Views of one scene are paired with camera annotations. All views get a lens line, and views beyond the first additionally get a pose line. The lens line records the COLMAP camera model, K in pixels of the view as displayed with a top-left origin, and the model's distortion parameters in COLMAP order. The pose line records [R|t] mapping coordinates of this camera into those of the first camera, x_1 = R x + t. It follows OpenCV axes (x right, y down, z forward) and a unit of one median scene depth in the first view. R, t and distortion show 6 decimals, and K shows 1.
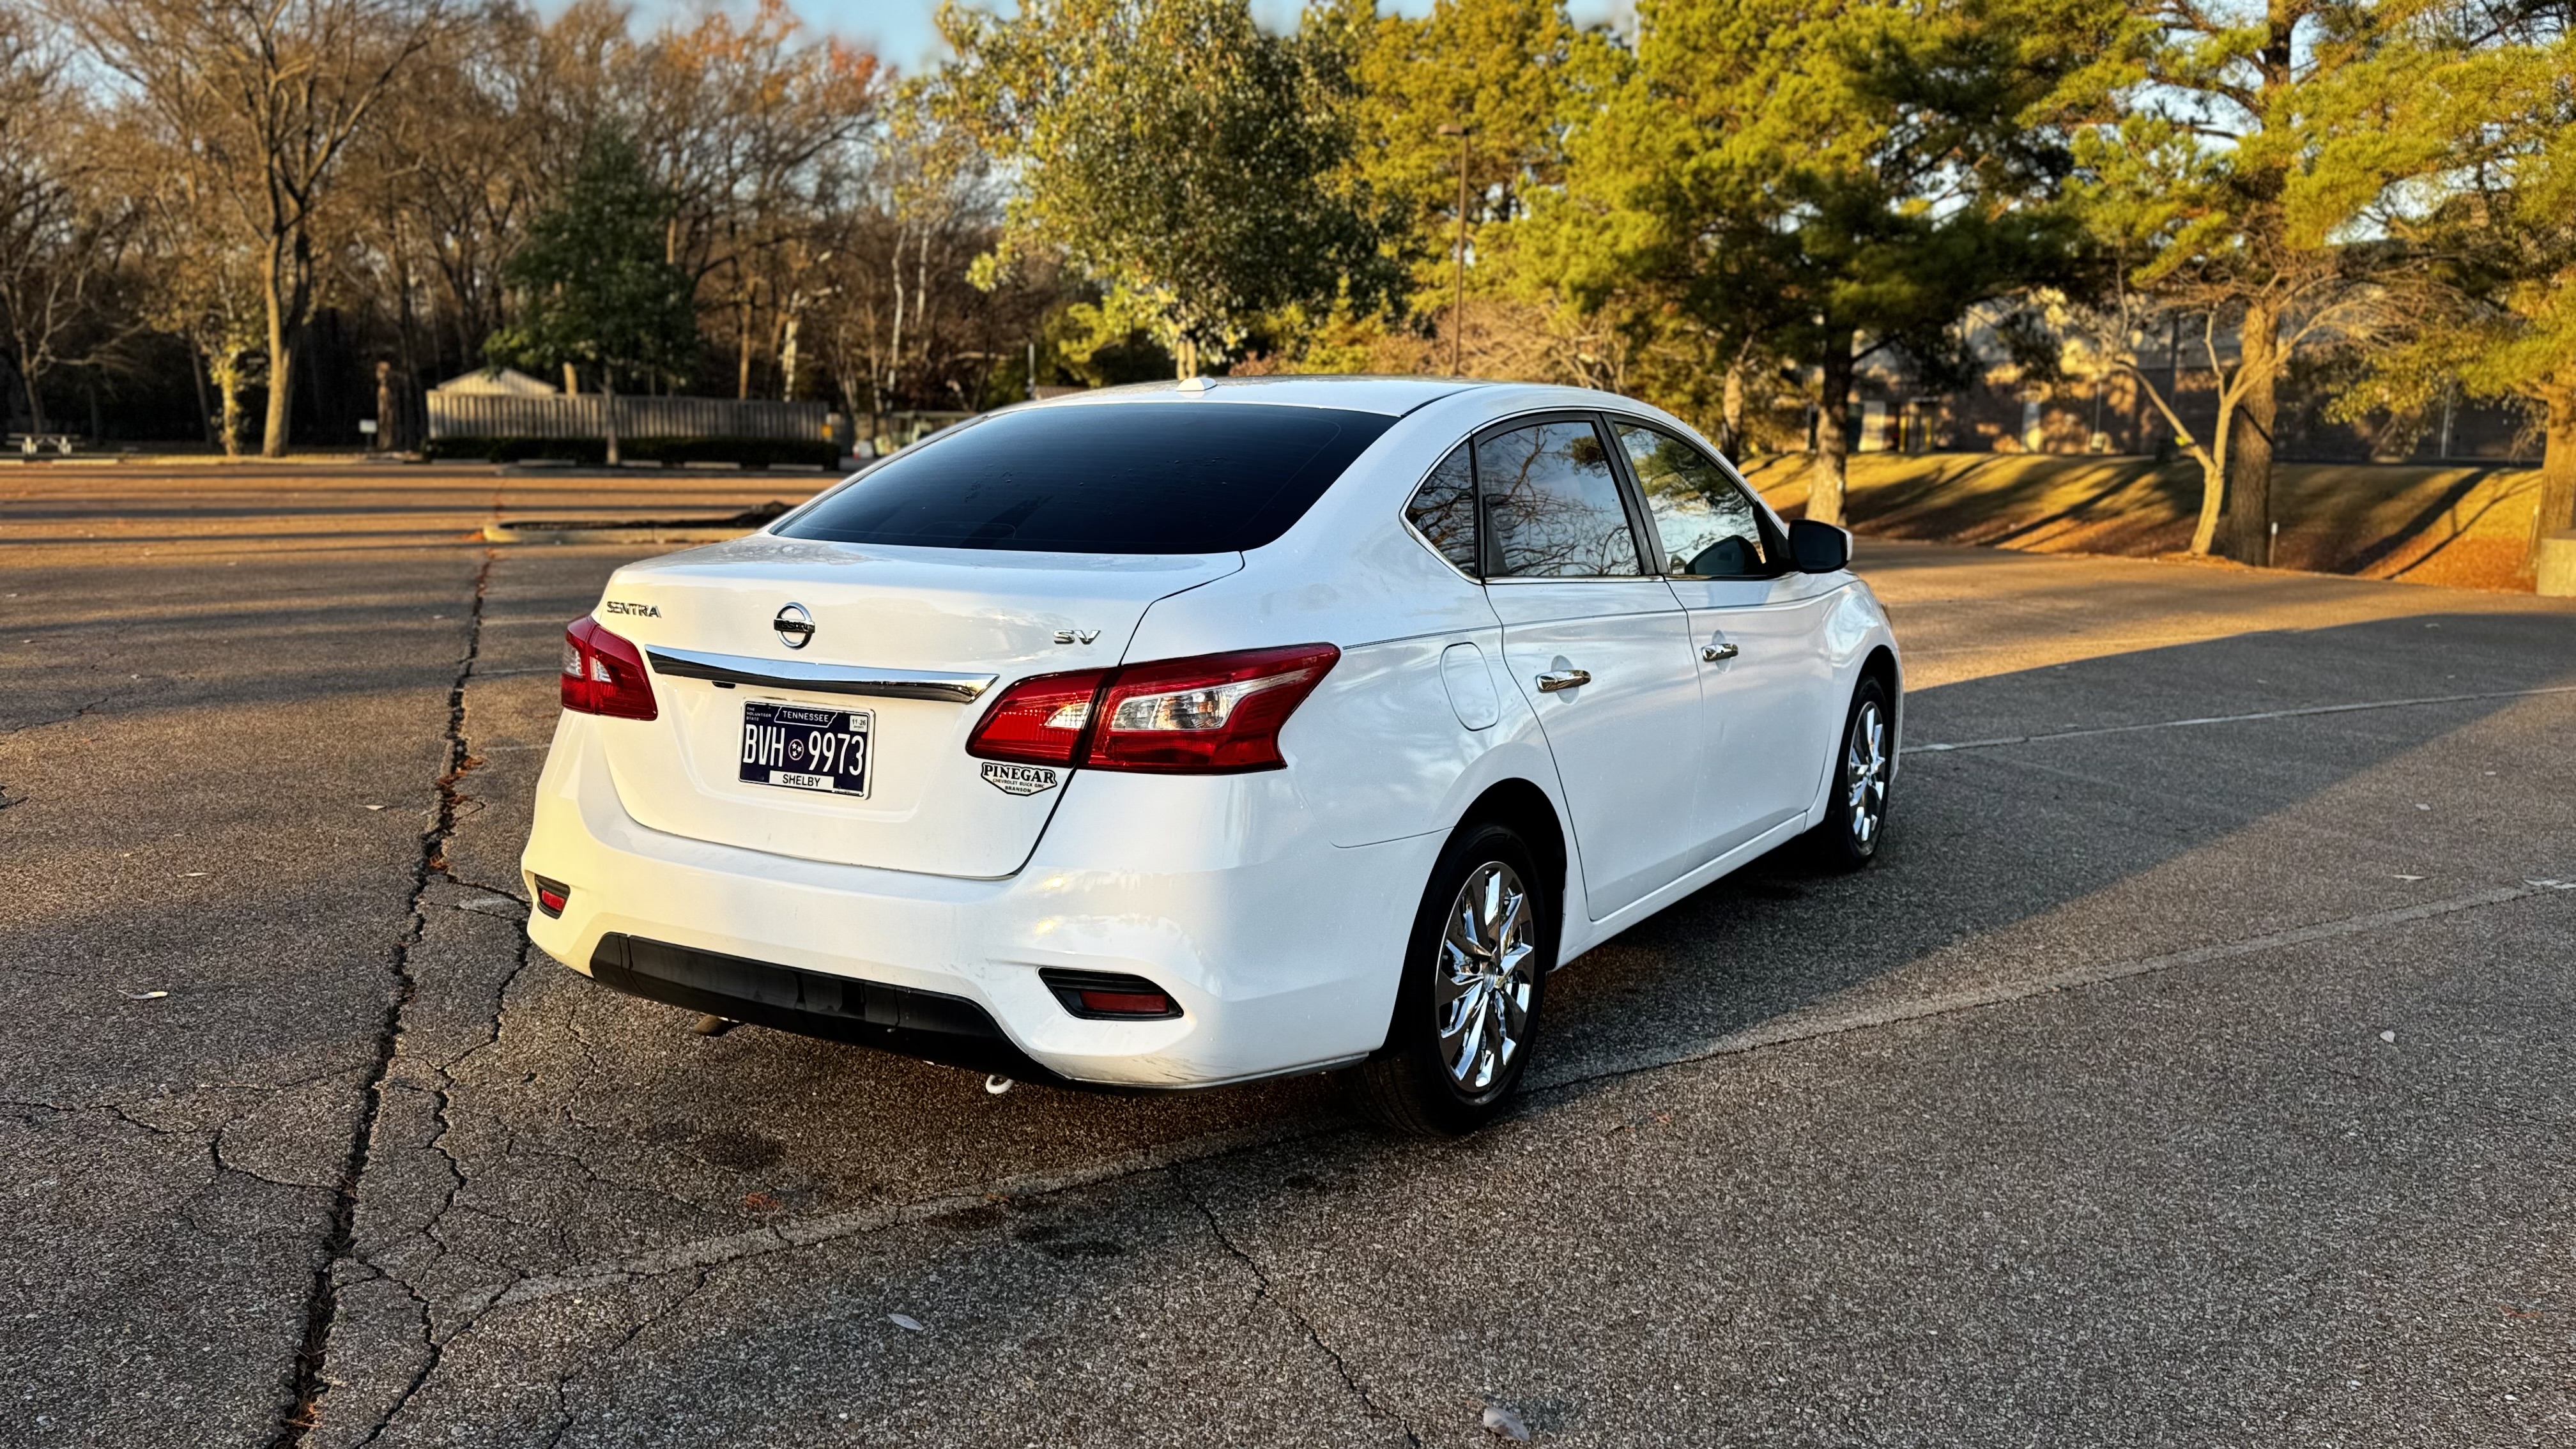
lens RADIAL K [[1932.6, 0, 1278.3], [0, 1932.6, 766.9], [0, 0, 1]] dist [0.151586, -0.242684]
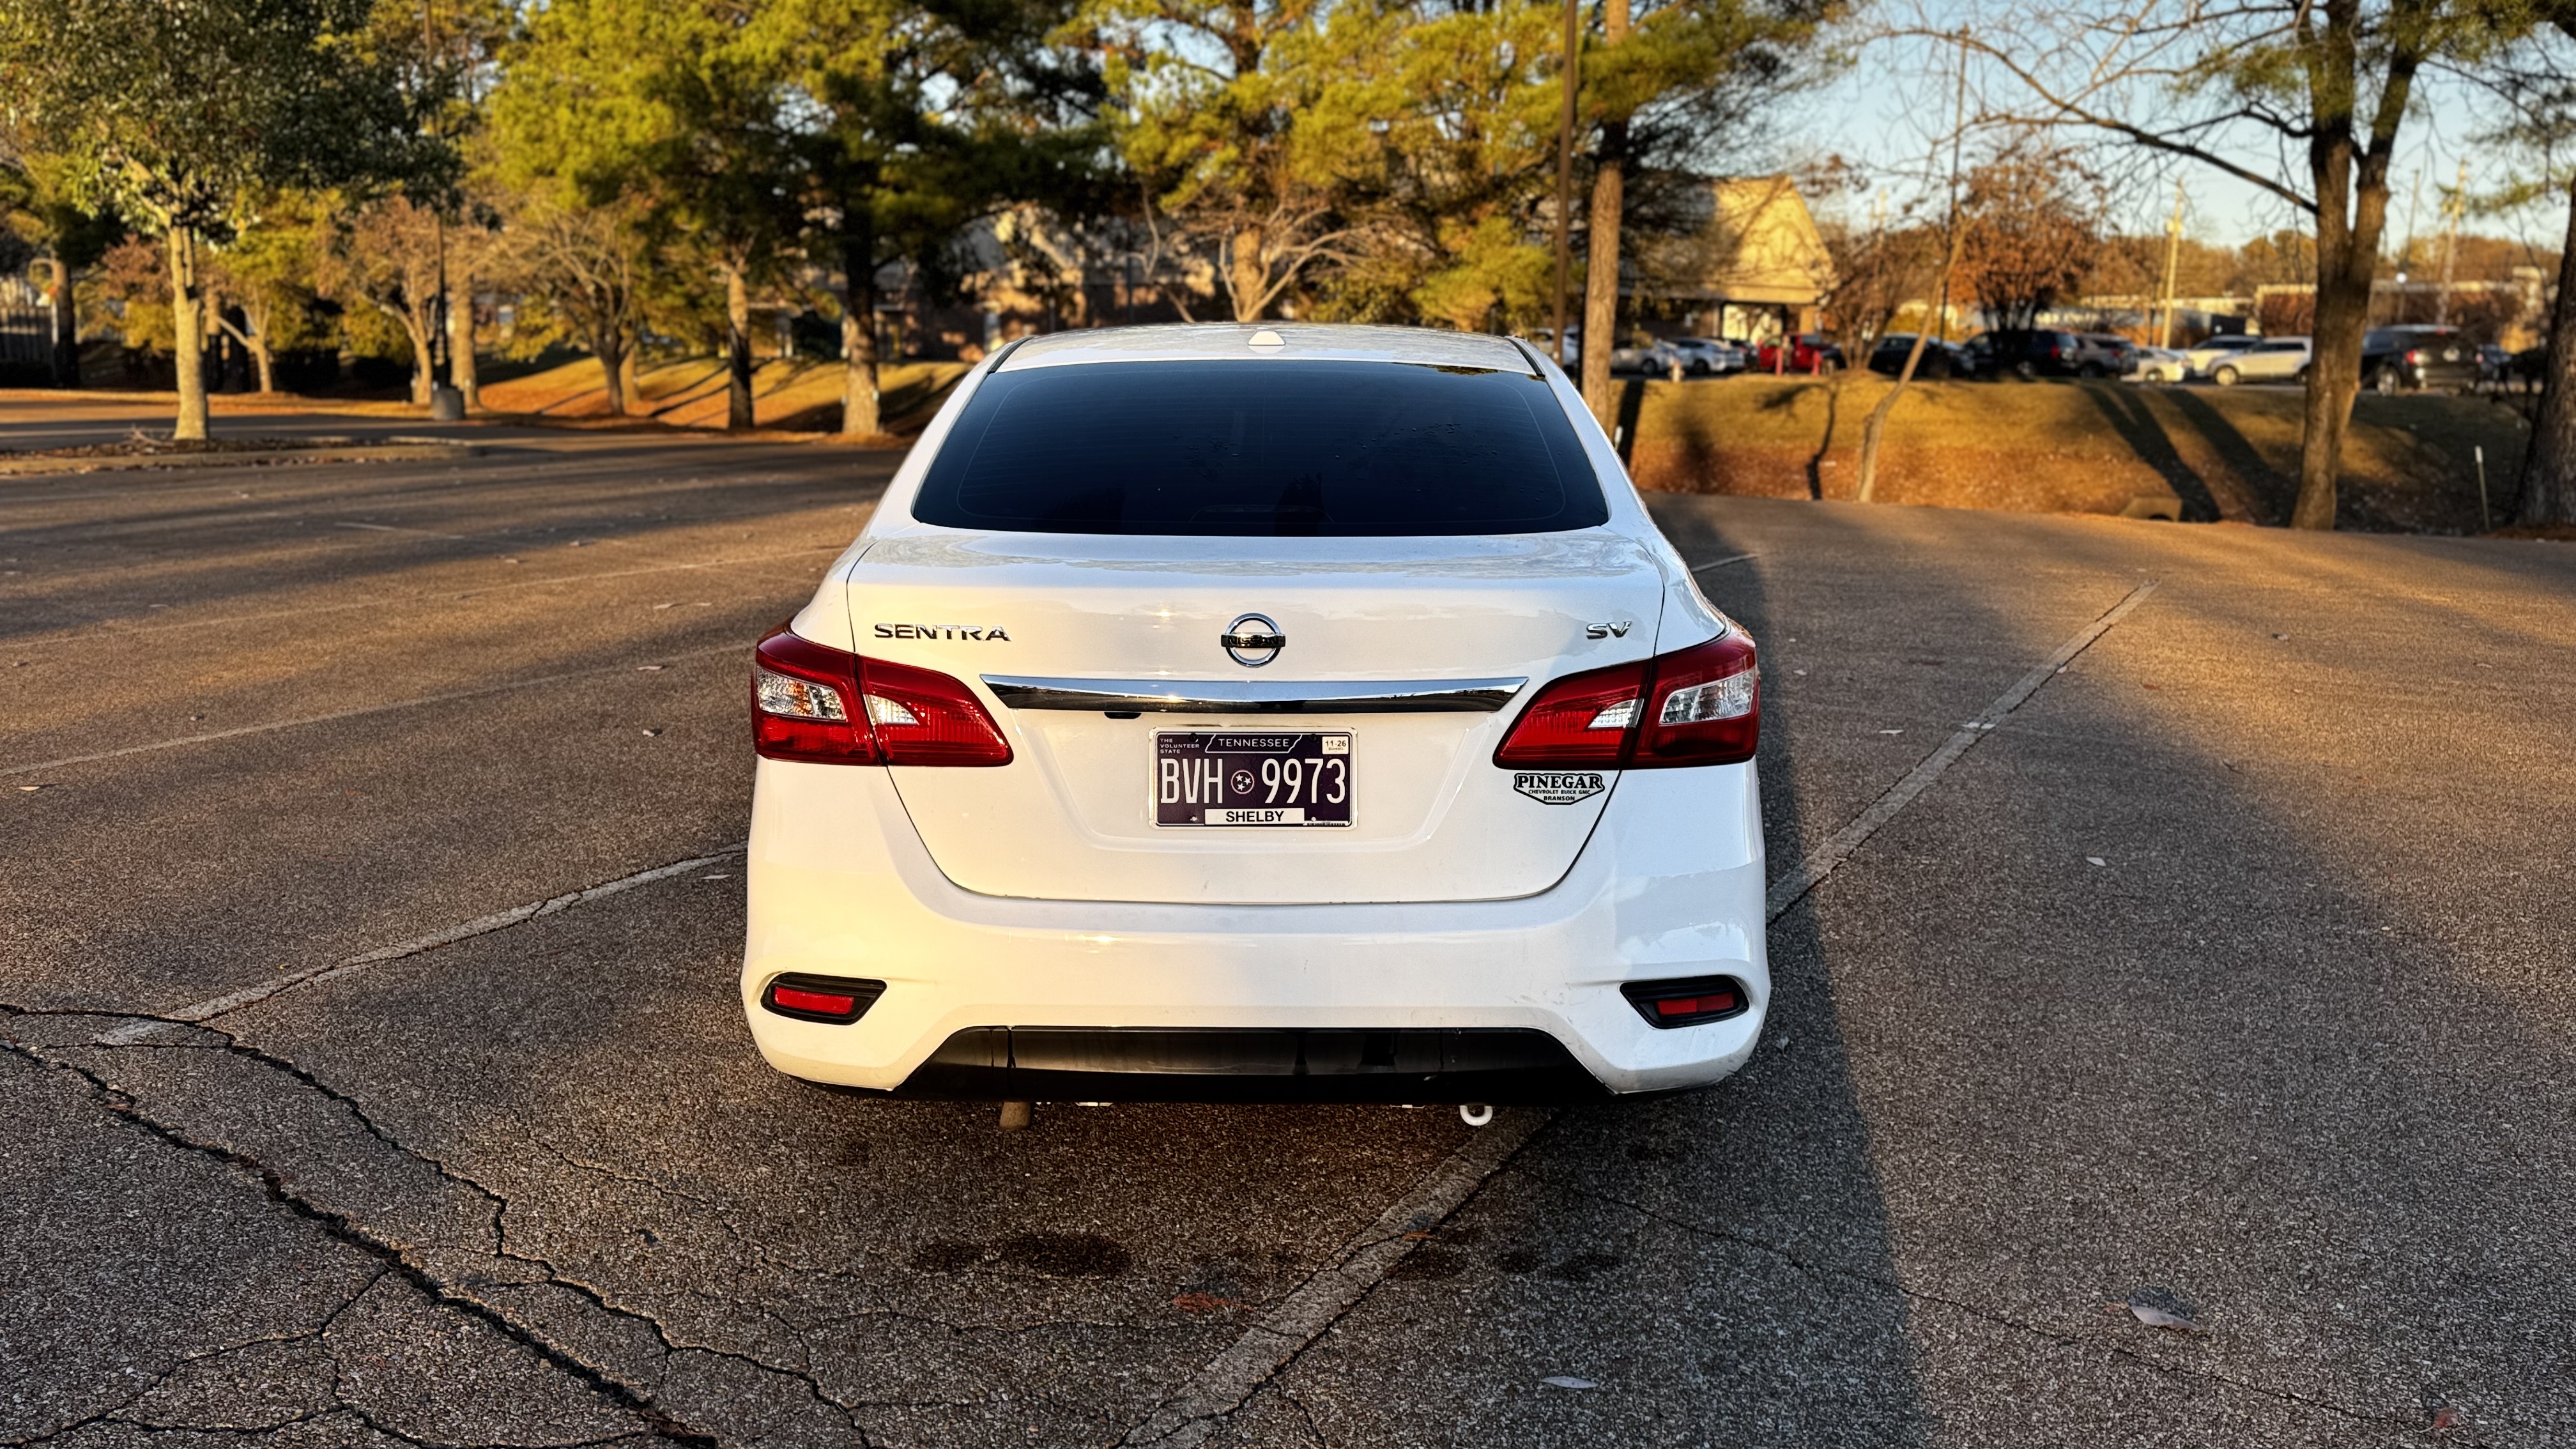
lens RADIAL K [[2006.8, 0, 1288.0], [0, 2006.8, 724.5], [0, 0, 1]] dist [0.035937, -0.004663]
pose [[0.853523, -0.095650, 0.512200, -0.107212], [0.084088, 0.995407, 0.045762, -0.011505], [-0.514225, 0.004011, 0.857646, 0.034416]]
